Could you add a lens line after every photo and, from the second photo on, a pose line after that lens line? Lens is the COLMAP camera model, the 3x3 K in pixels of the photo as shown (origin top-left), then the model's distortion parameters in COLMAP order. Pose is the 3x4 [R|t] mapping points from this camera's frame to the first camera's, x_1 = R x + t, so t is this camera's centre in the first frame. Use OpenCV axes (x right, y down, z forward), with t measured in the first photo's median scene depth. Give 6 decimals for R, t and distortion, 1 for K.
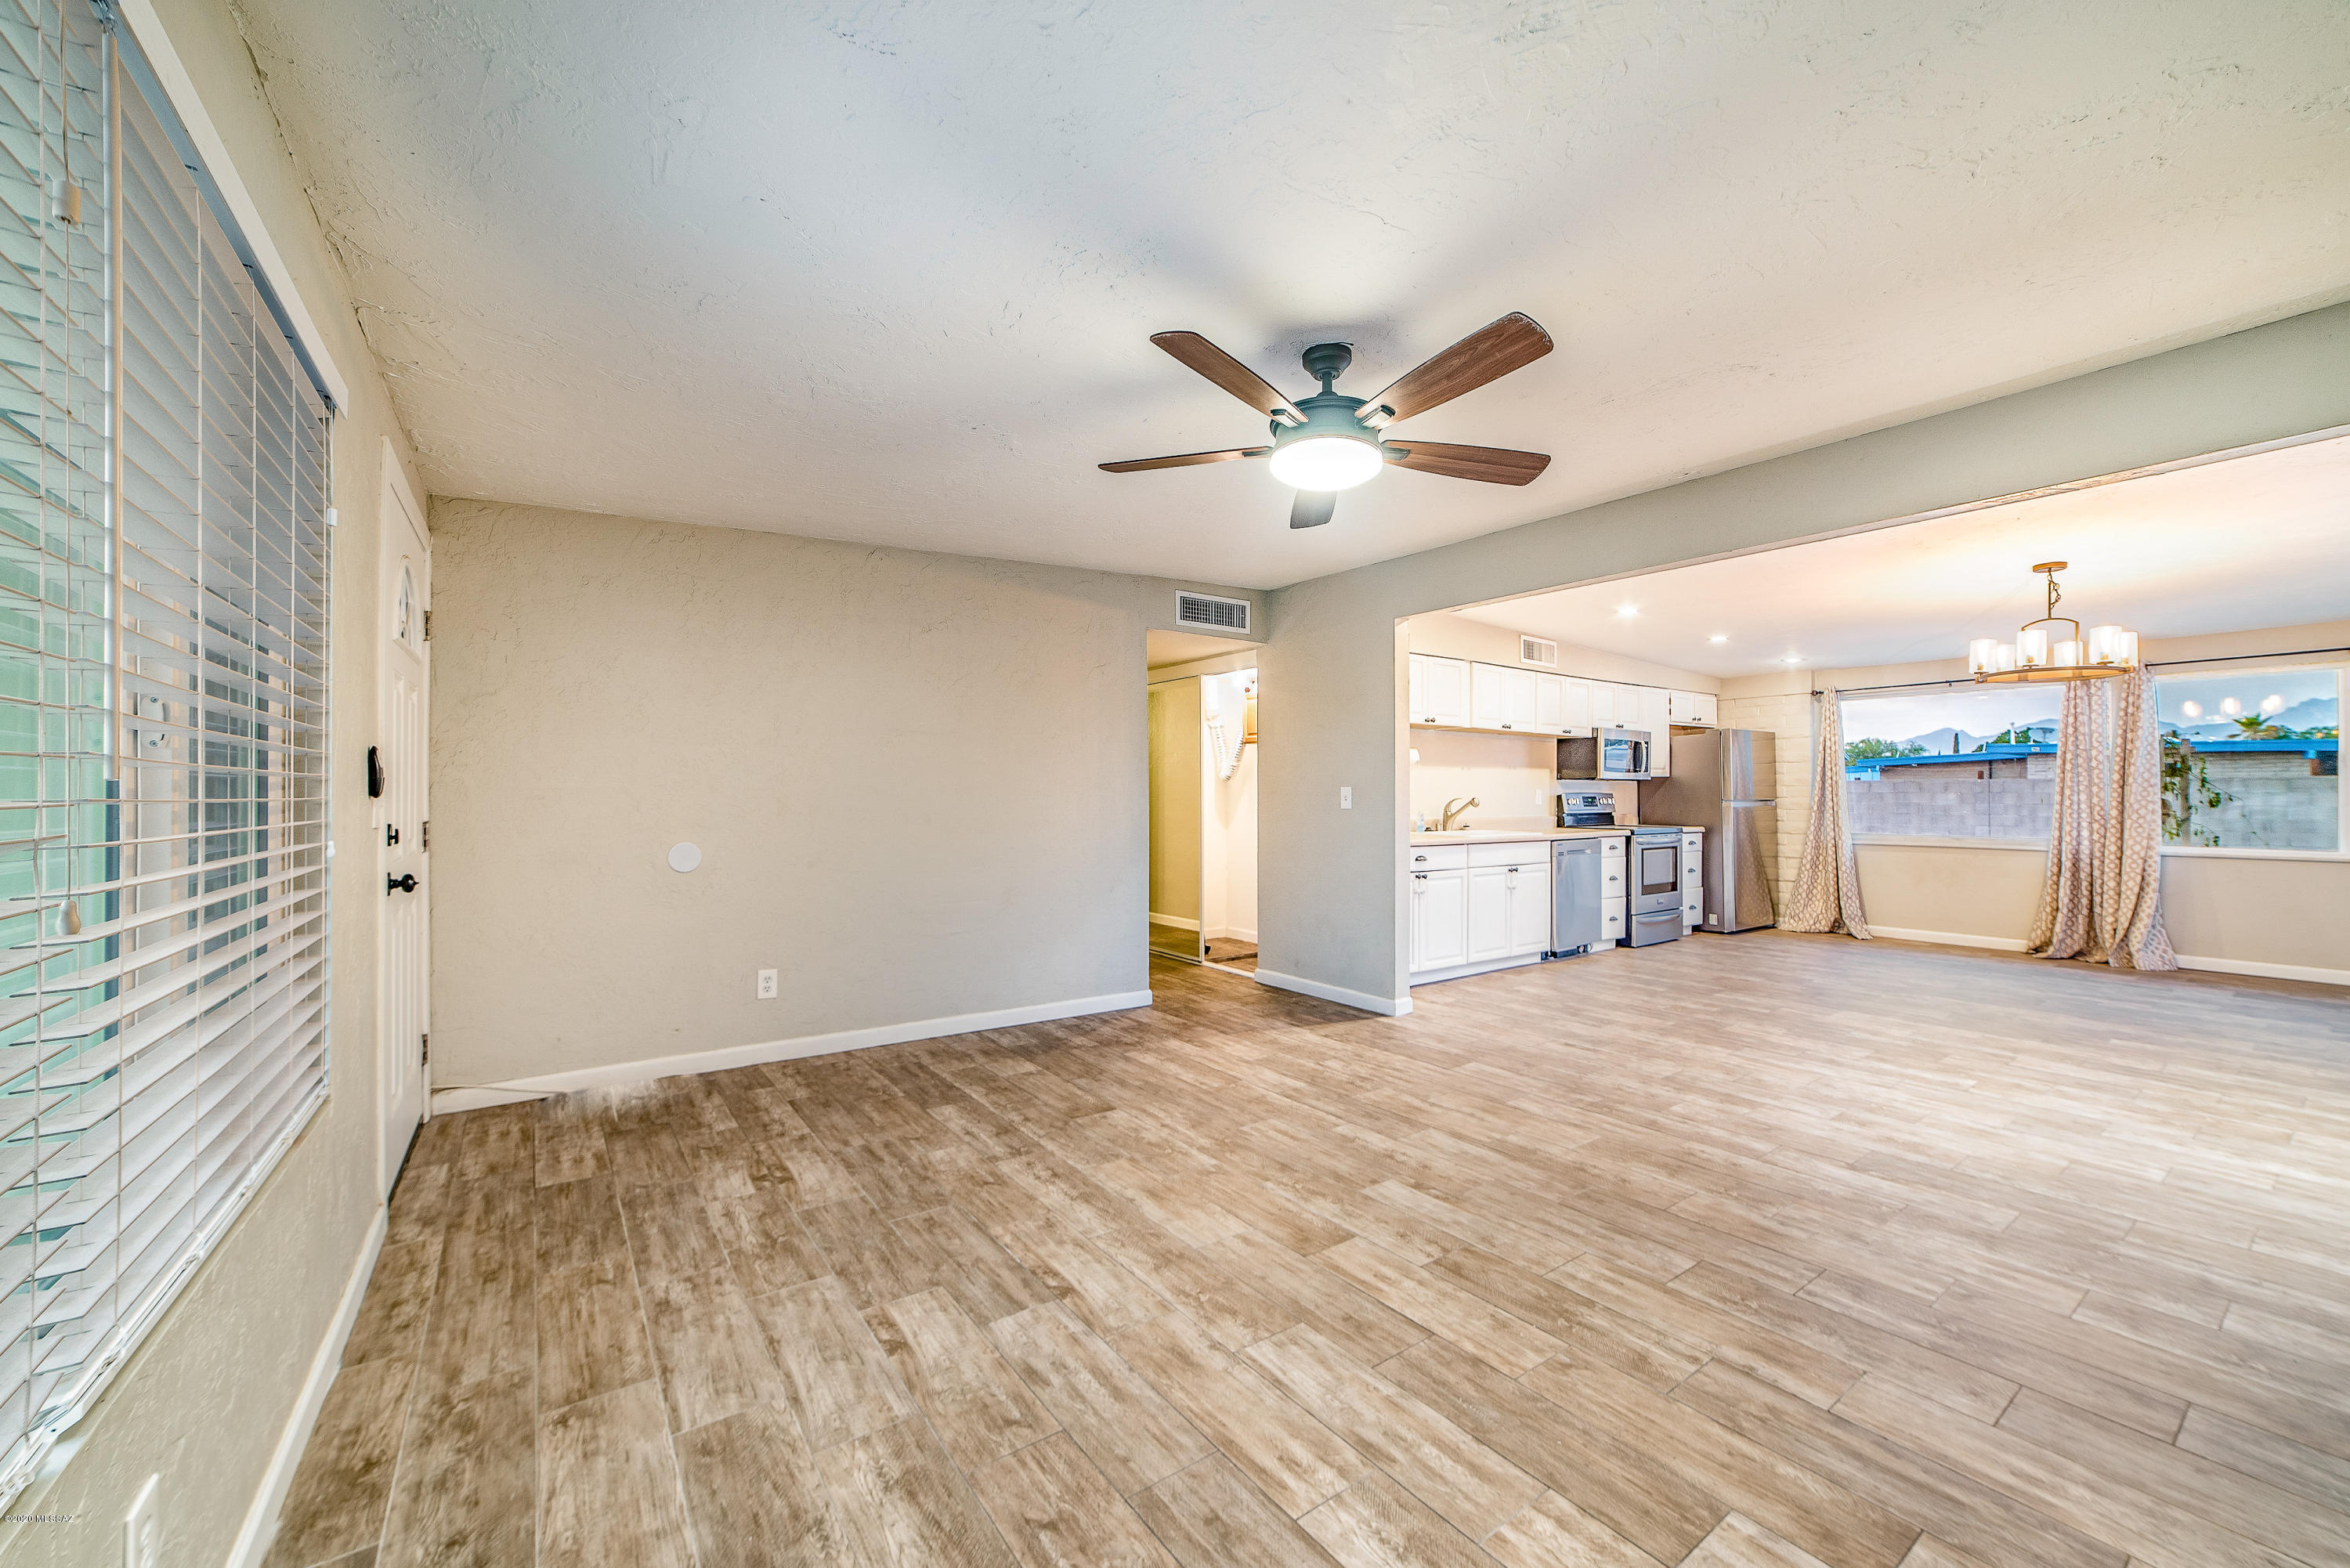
lens RADIAL K [[919.9, 0, 1185.9], [0, 919.9, 789.0], [0, 0, 1]] dist [-0.003205, 0.000036]
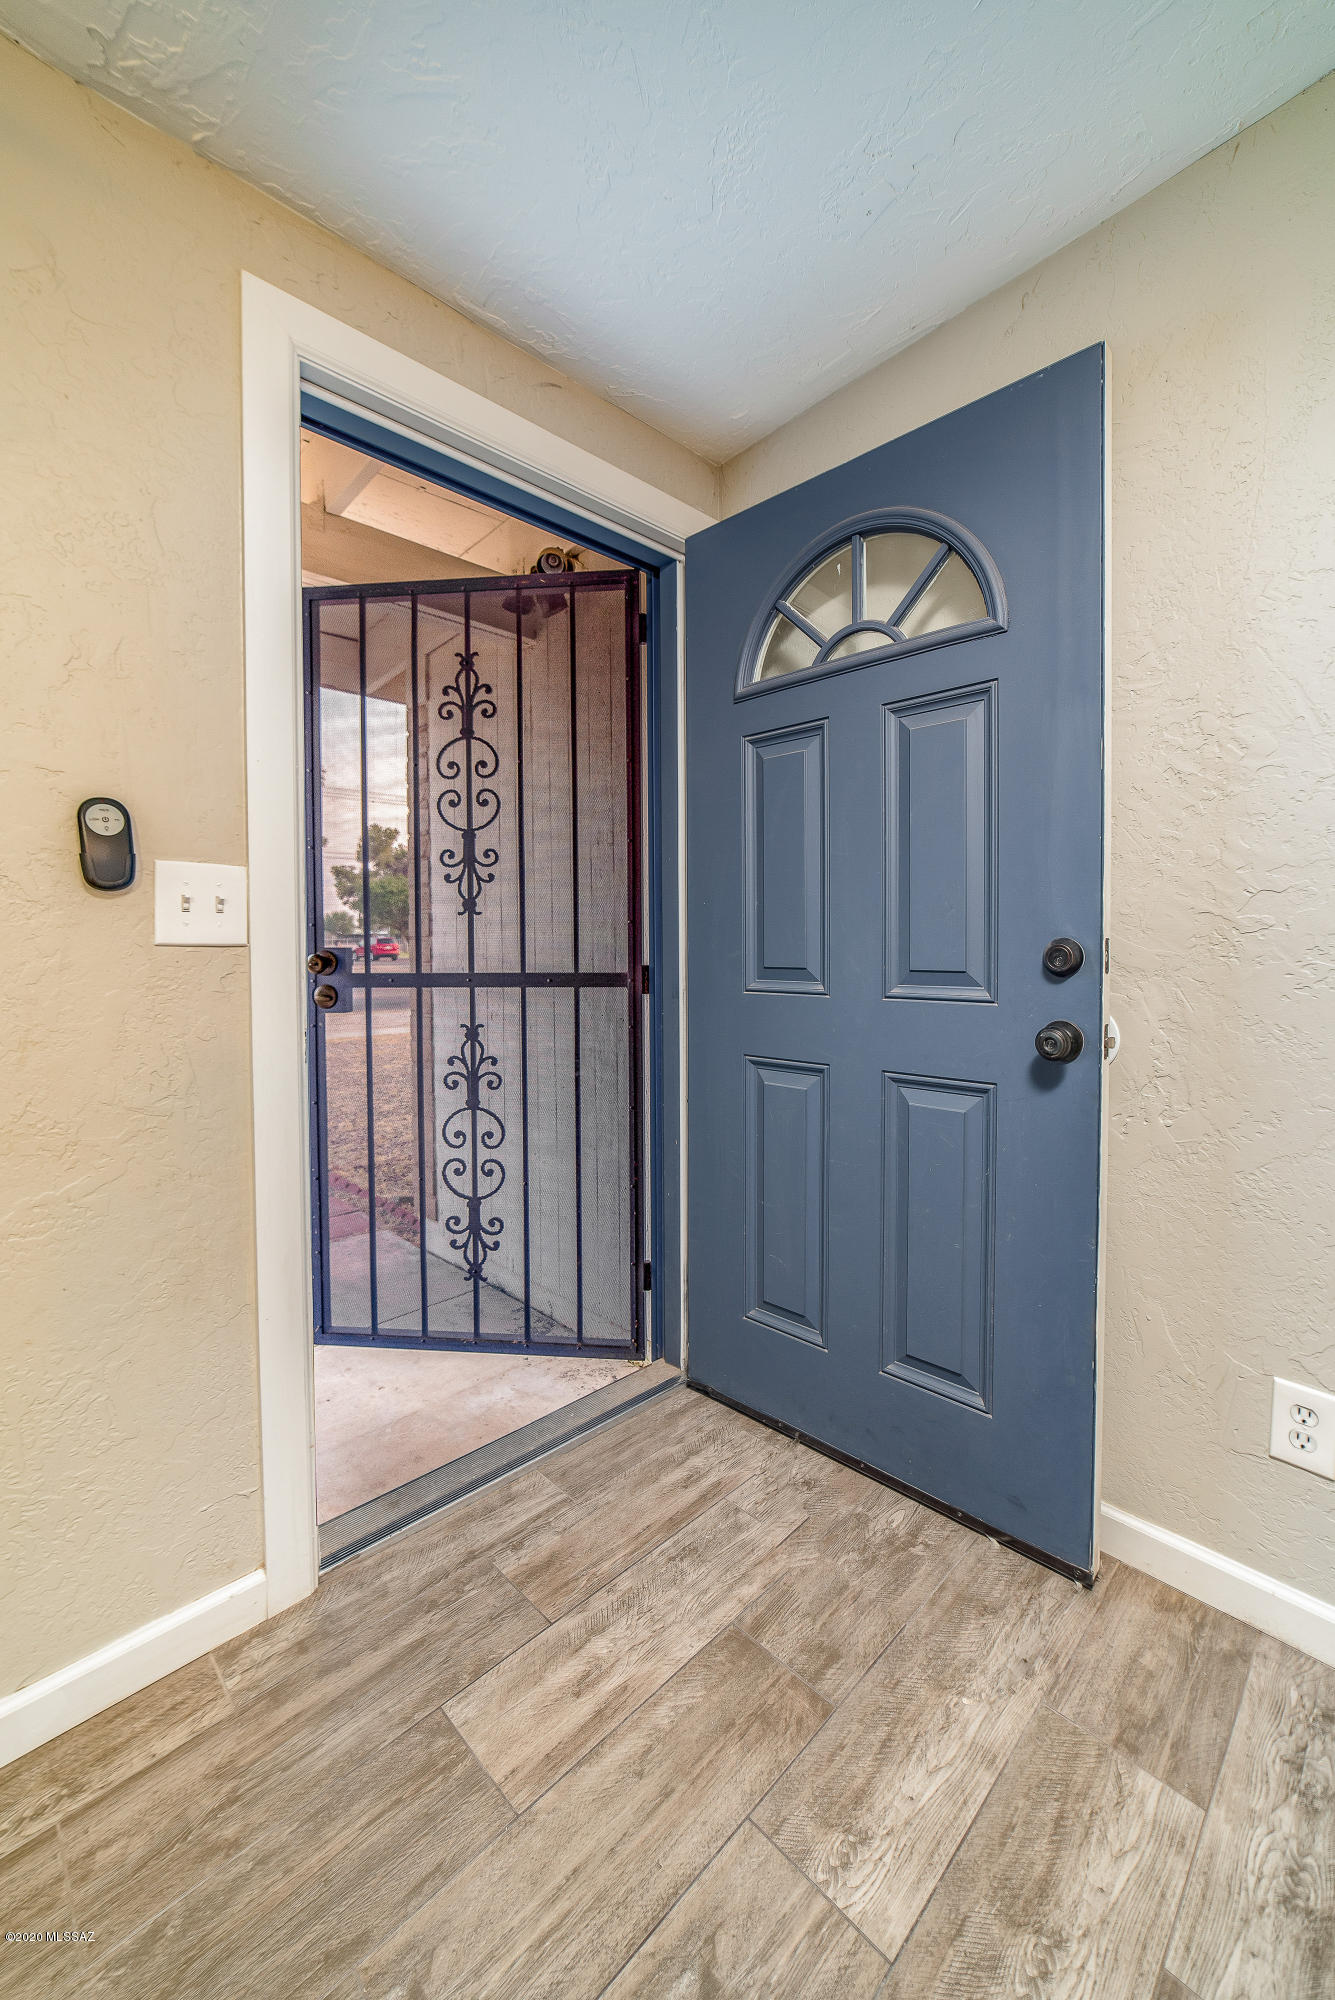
lens RADIAL K [[782.9, 0, 666.6], [0, 782.9, 991.3], [0, 0, 1]] dist [-0.003205, 0.000036]
pose [[0.151089, 0.037980, -0.987790, -0.120547], [0.014984, 0.999059, 0.040705, 0.020908], [0.988407, -0.020951, 0.150378, 0.412963]]
